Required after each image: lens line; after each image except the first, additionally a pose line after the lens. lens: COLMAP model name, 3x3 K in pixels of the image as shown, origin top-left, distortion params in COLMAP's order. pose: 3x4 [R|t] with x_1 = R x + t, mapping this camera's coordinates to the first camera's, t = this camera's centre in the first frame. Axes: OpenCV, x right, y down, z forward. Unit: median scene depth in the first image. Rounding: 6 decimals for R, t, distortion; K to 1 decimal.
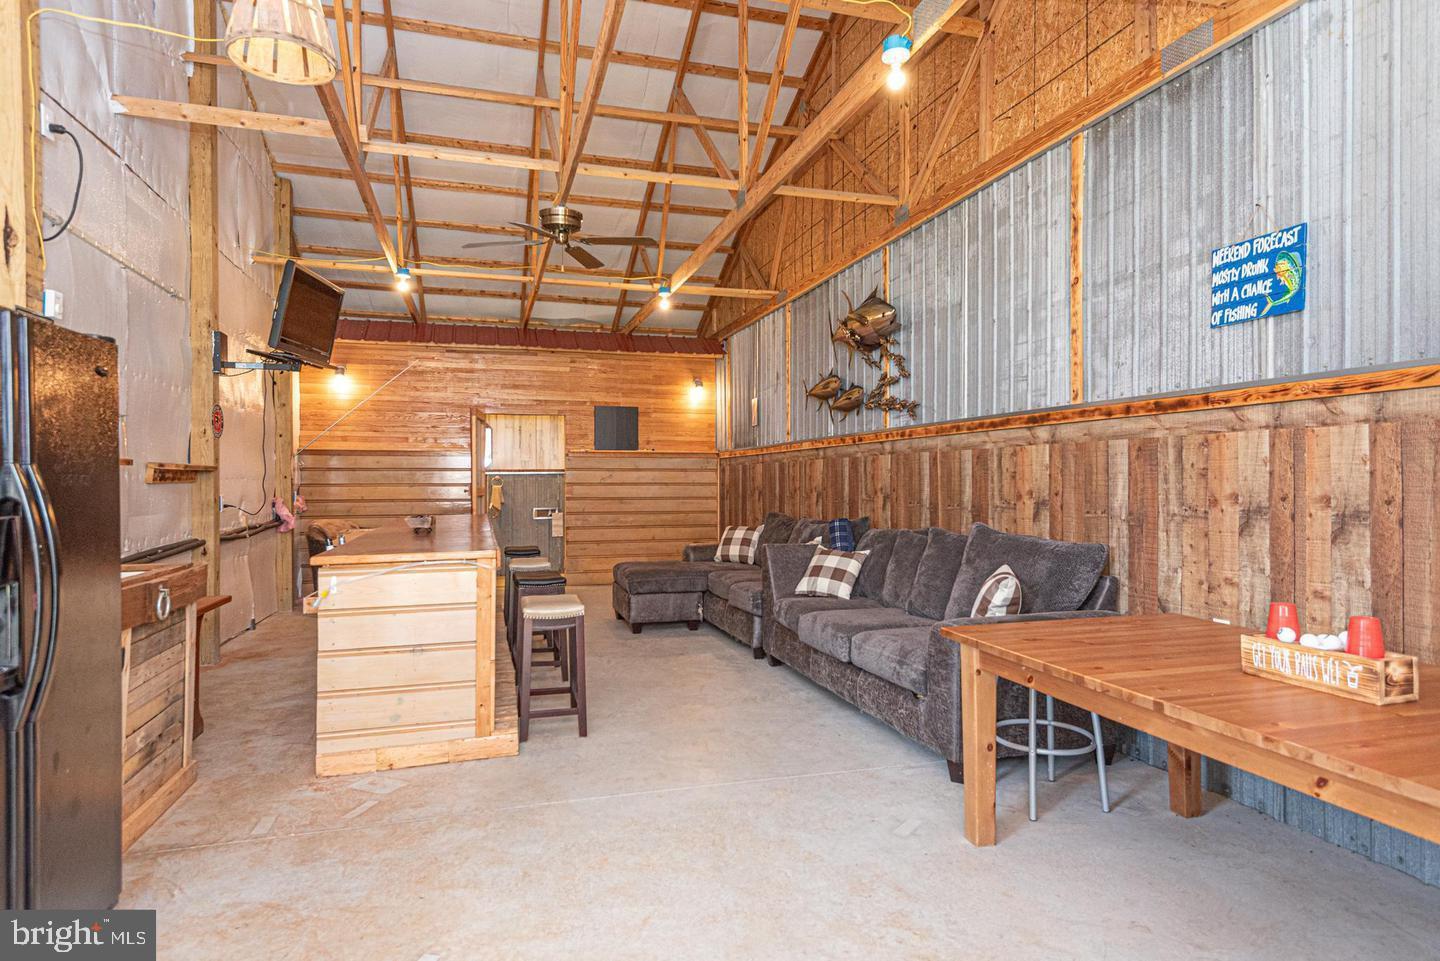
lens RADIAL K [[827.2, 0, 719.5], [0, 827.2, 472.6], [0, 0, 1]] dist [0.025419, -0.007025]
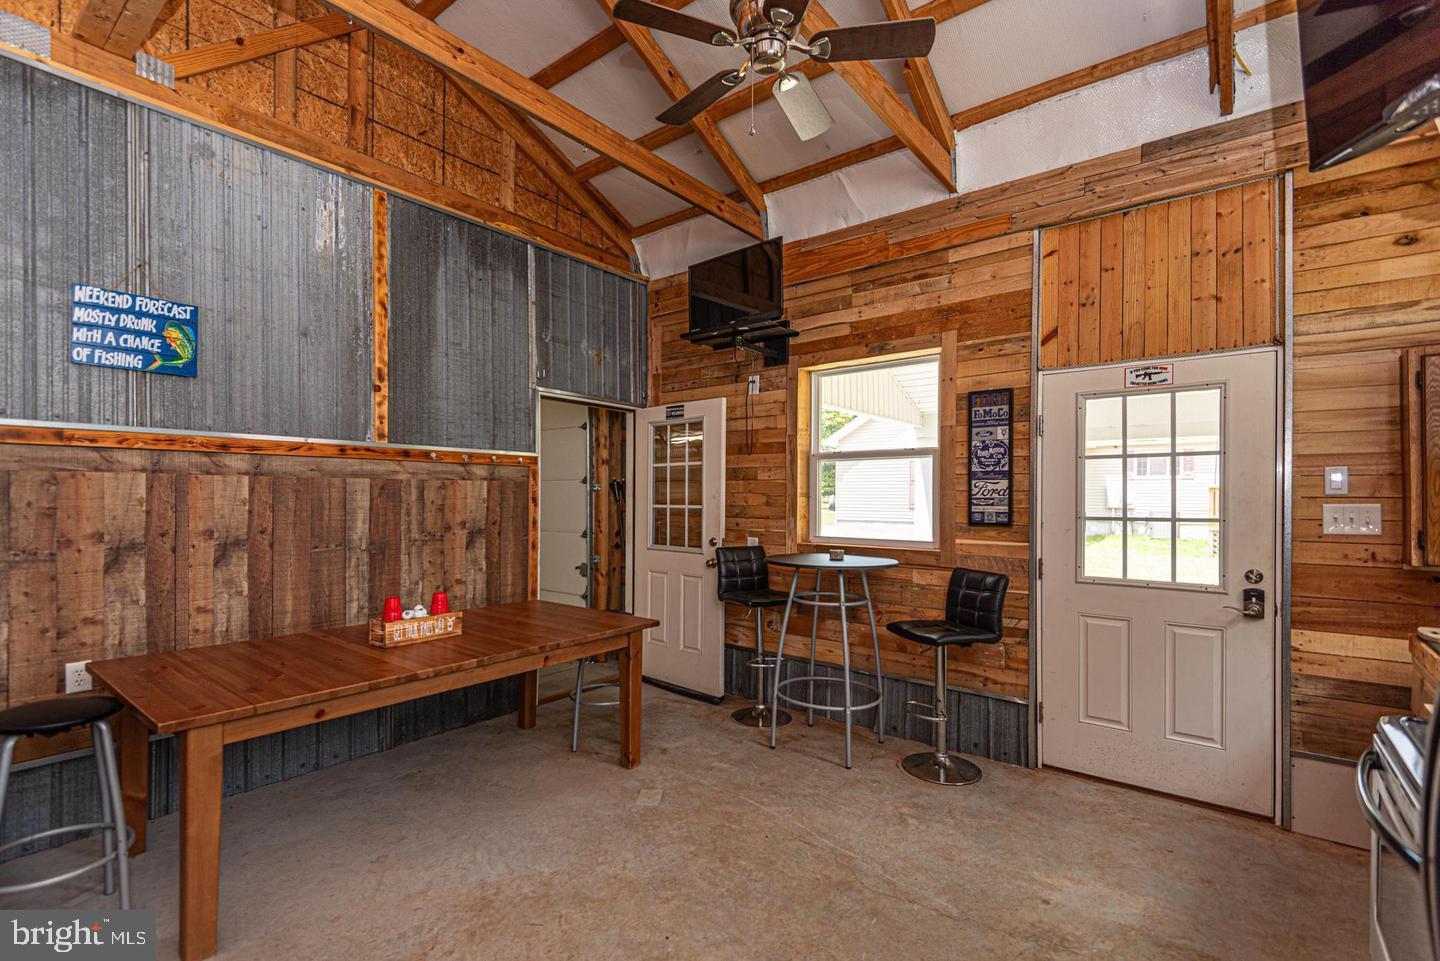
lens RADIAL K [[652.6, 0, 709.7], [0, 652.6, 509.2], [0, 0, 1]] dist [-0.003090, -0.002885]
pose [[-0.574492, 0.001217, 0.818510, -0.475099], [0.003204, 0.999995, 0.000762, -0.001690], [-0.818504, 0.003060, -0.574492, 0.879806]]
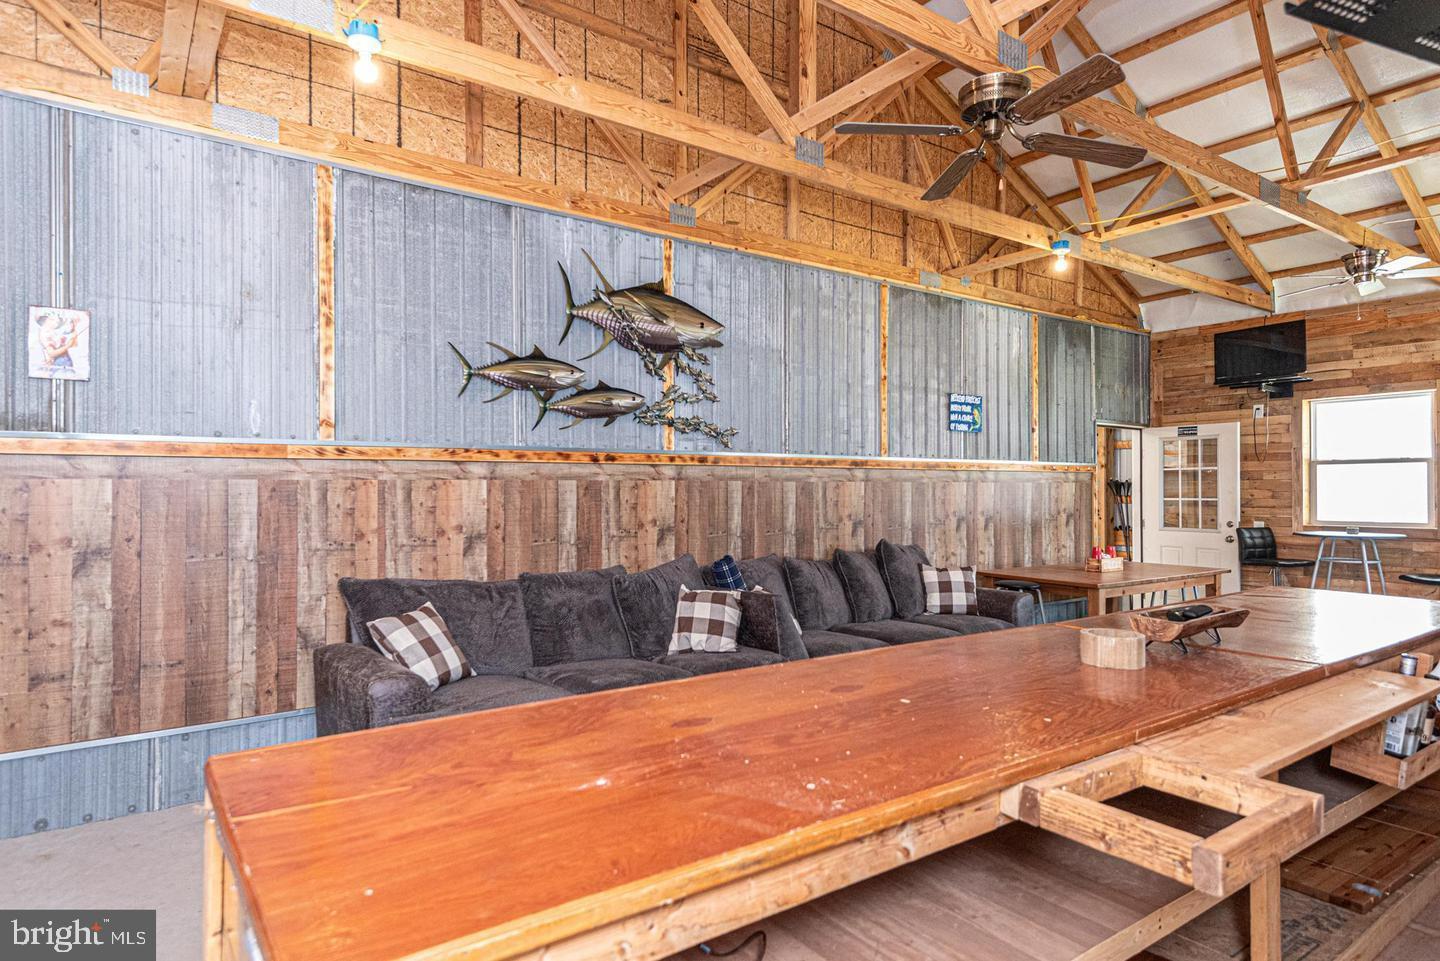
lens RADIAL K [[827.2, 0, 709.2], [0, 827.2, 487.1], [0, 0, 1]] dist [0.025419, -0.007025]
pose [[-0.325453, 0.026150, 0.945197, -1.197062], [0.005527, 0.999653, -0.025754, 0.014057], [-0.945542, -0.003158, -0.325484, 2.353666]]
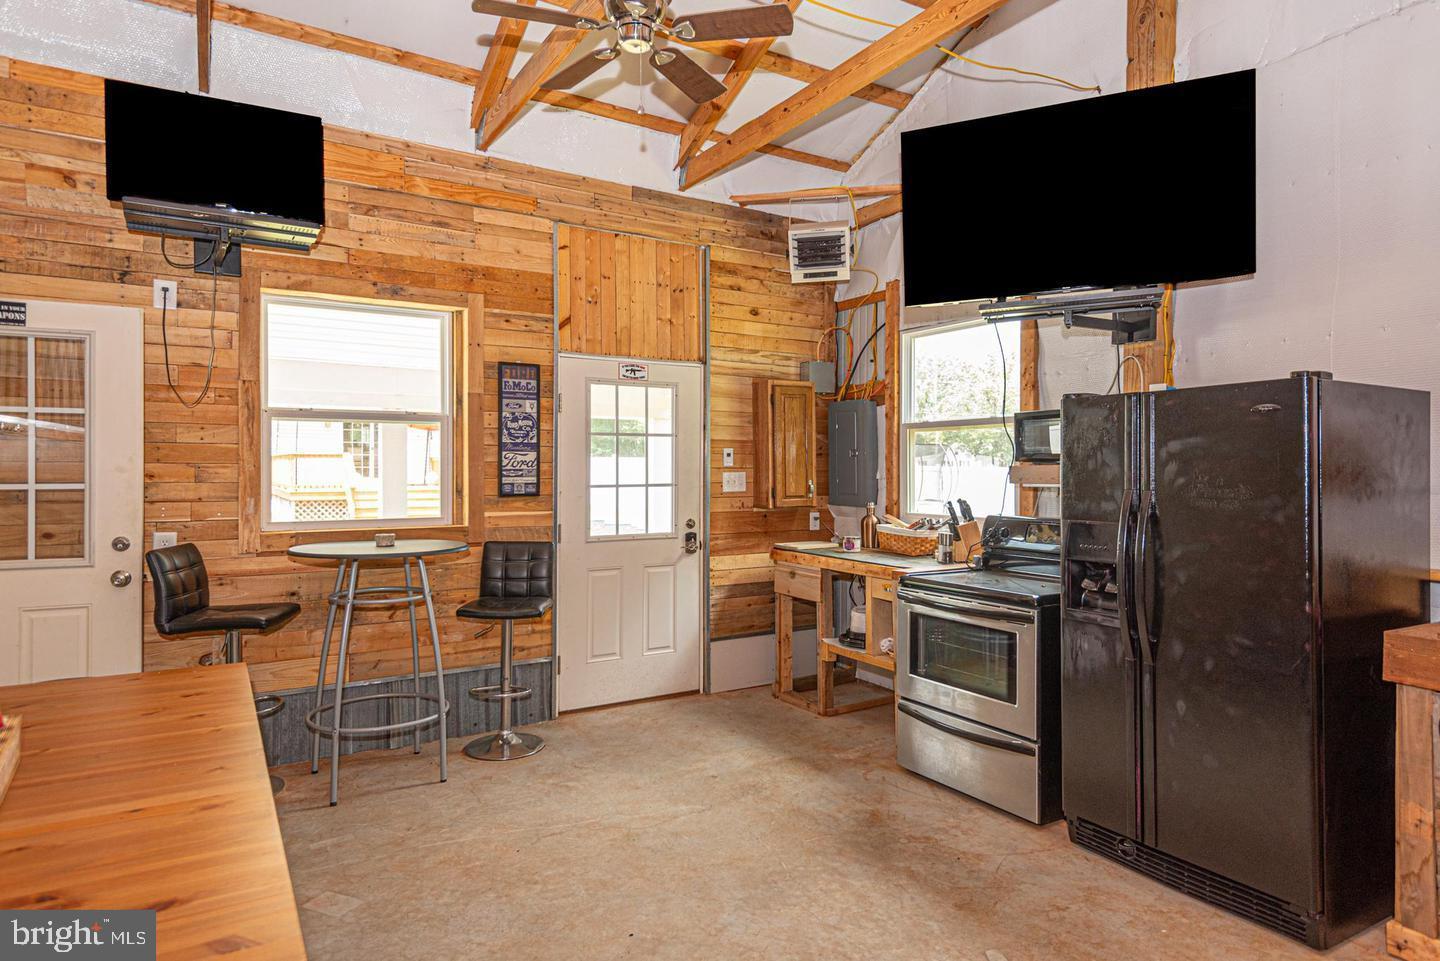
lens RADIAL K [[827.2, 0, 722.9], [0, 827.2, 477.8], [0, 0, 1]] dist [0.025419, -0.007025]
pose [[-0.962934, 0.017879, -0.269146, 0.188902], [0.012809, 0.999706, 0.020582, -0.027843], [0.269435, 0.016372, -0.962880, 1.318991]]
